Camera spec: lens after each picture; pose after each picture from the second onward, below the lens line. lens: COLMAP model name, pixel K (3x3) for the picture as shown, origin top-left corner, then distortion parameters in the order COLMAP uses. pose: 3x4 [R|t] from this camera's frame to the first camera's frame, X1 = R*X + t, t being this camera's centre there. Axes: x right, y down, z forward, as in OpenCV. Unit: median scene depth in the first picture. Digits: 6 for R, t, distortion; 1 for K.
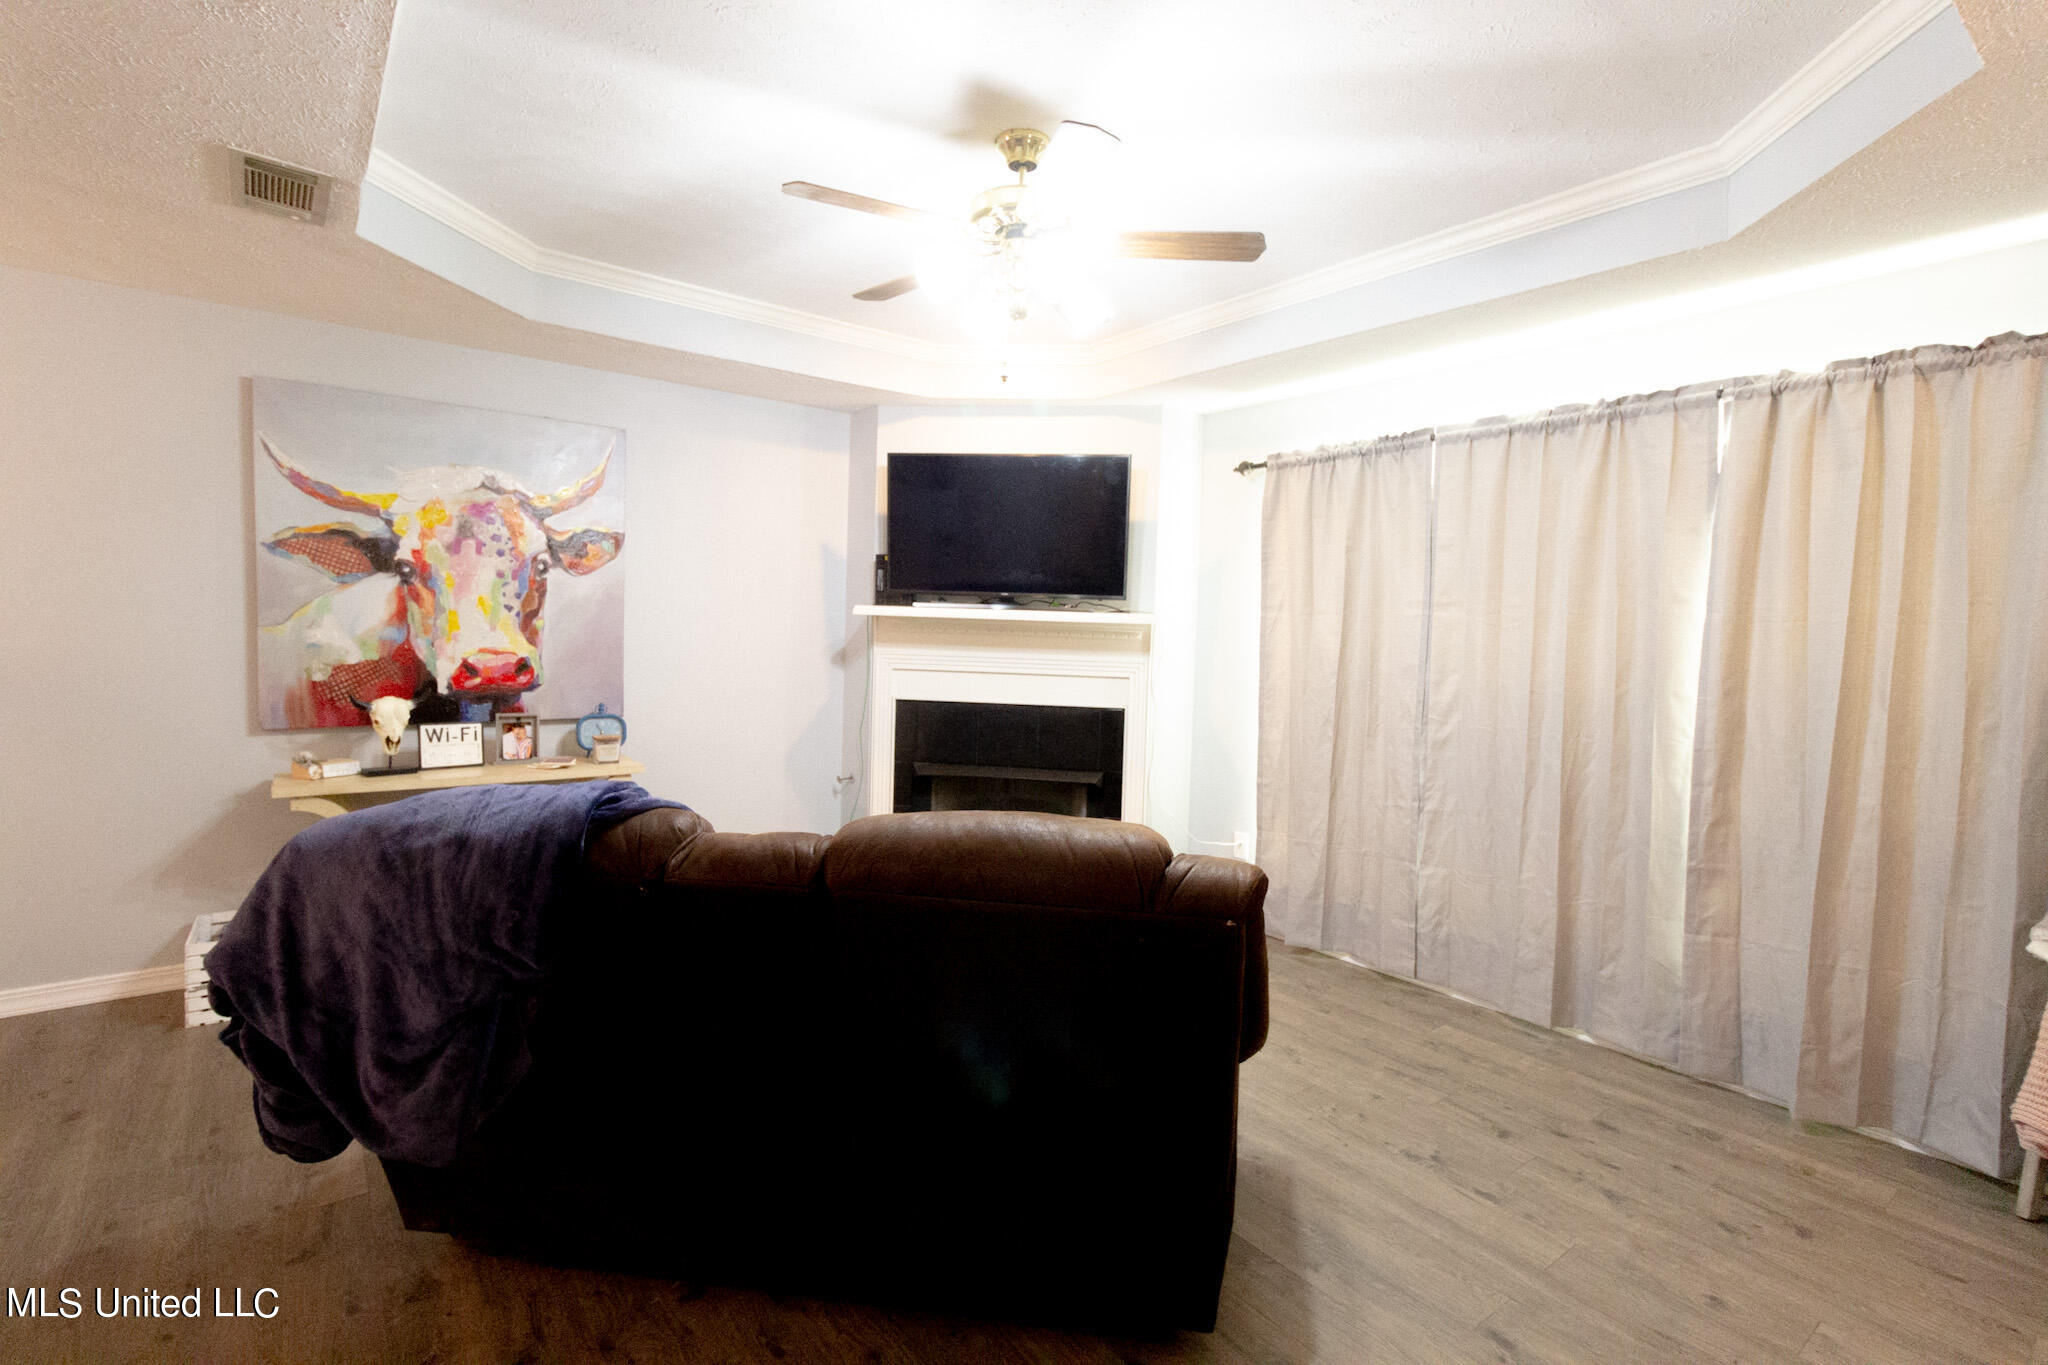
lens RADIAL K [[937.9, 0, 1016.2], [0, 937.9, 680.0], [0, 0, 1]] dist [0.001873, 0.000093]
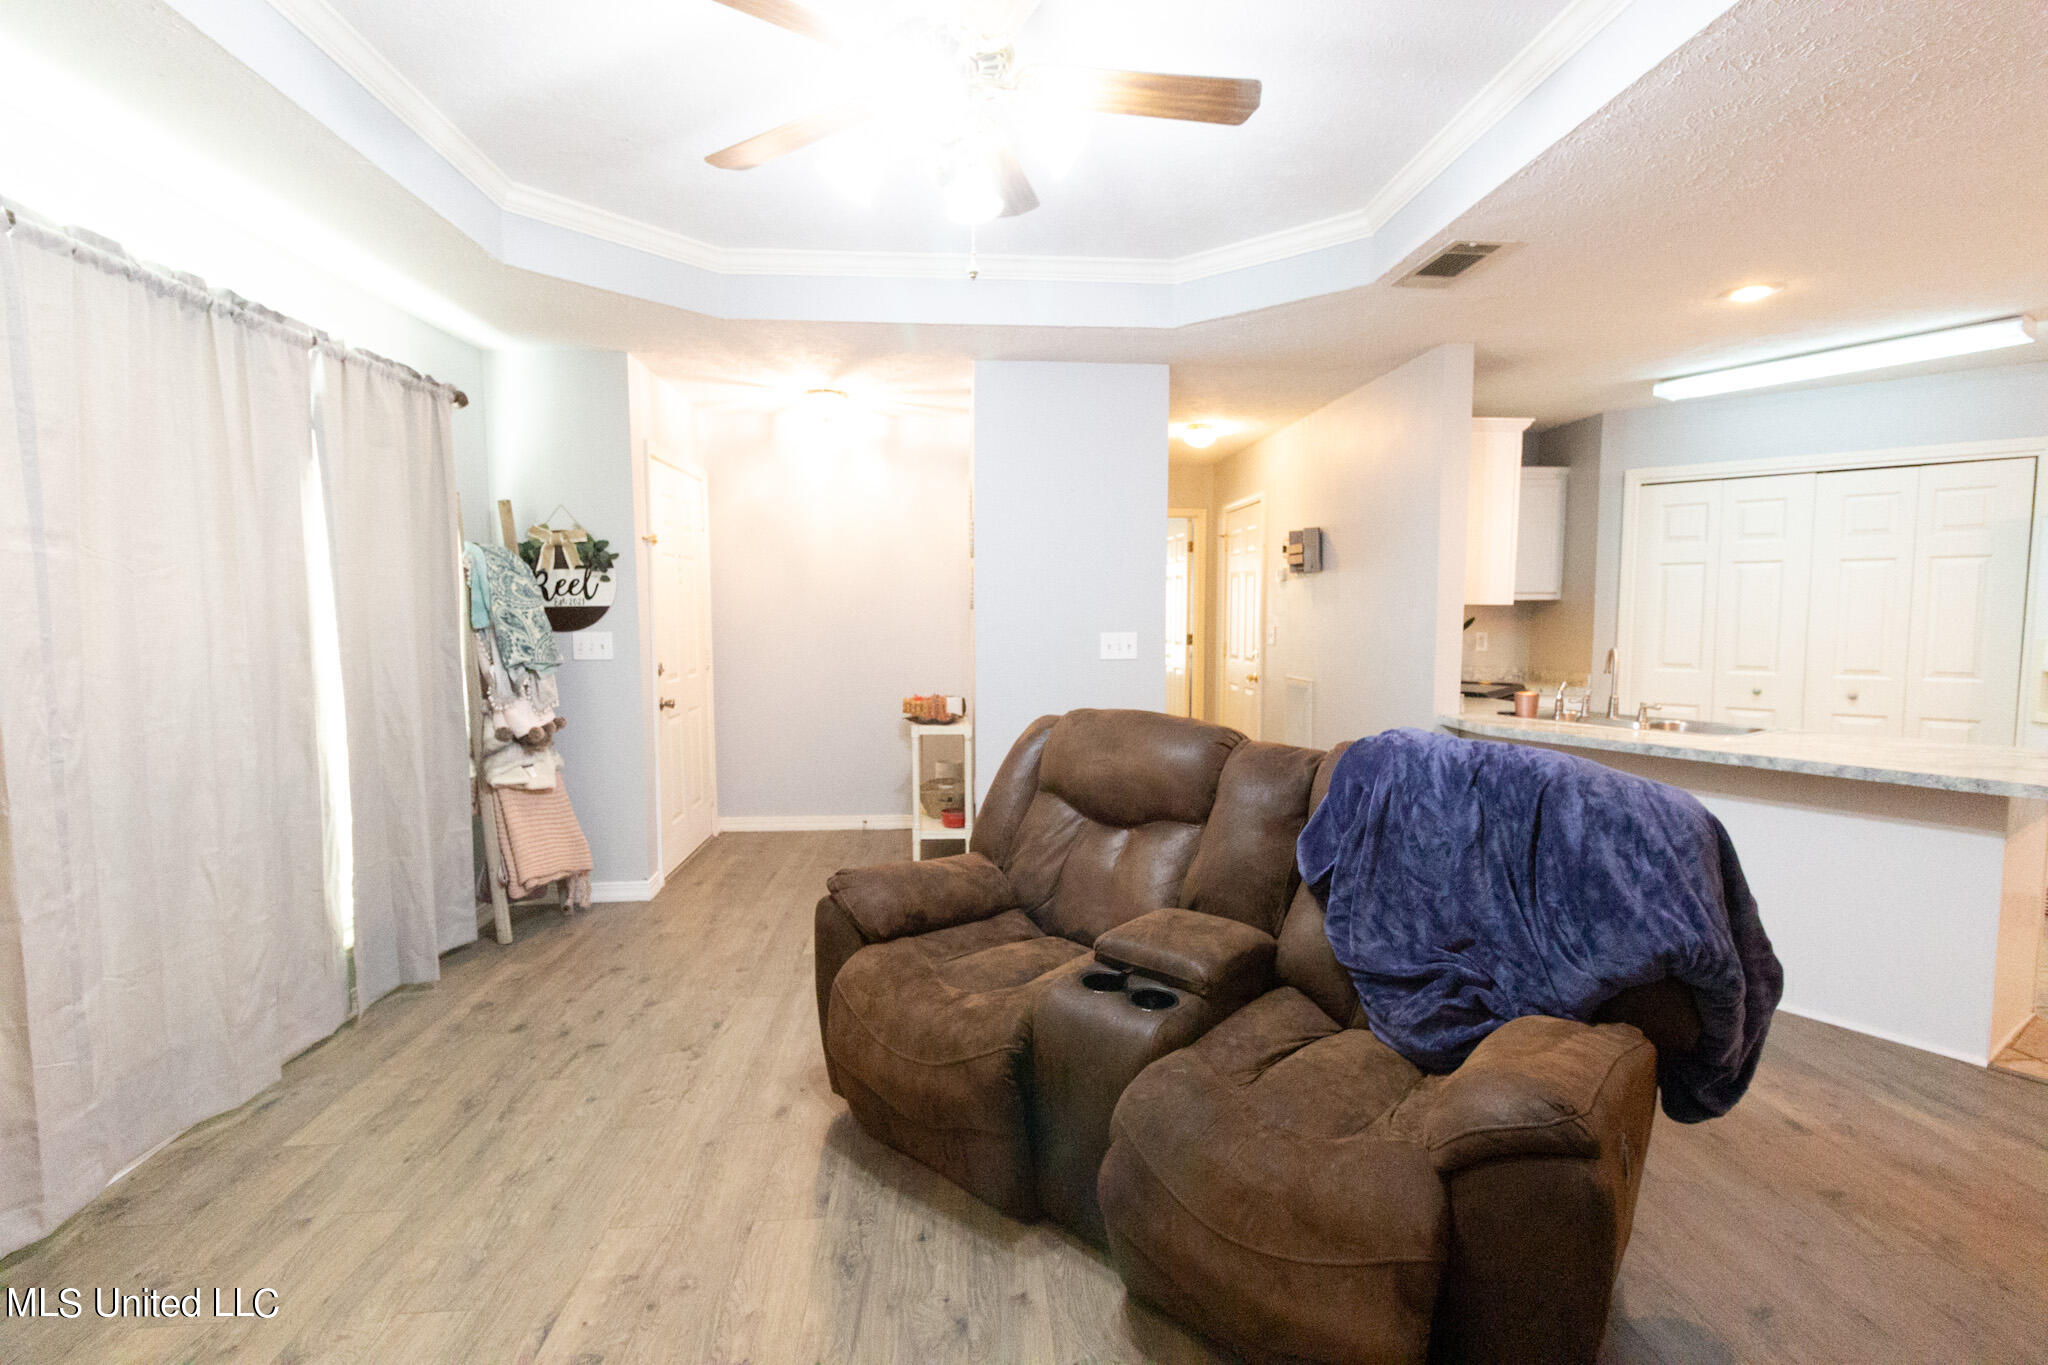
lens RADIAL K [[937.9, 0, 1016.2], [0, 937.9, 680.0], [0, 0, 1]] dist [0.001873, 0.000093]
pose [[-0.829084, -0.069418, 0.554798, -0.399870], [0.013329, 0.989527, 0.143732, -0.078473], [-0.558965, 0.126561, -0.819476, 1.339558]]
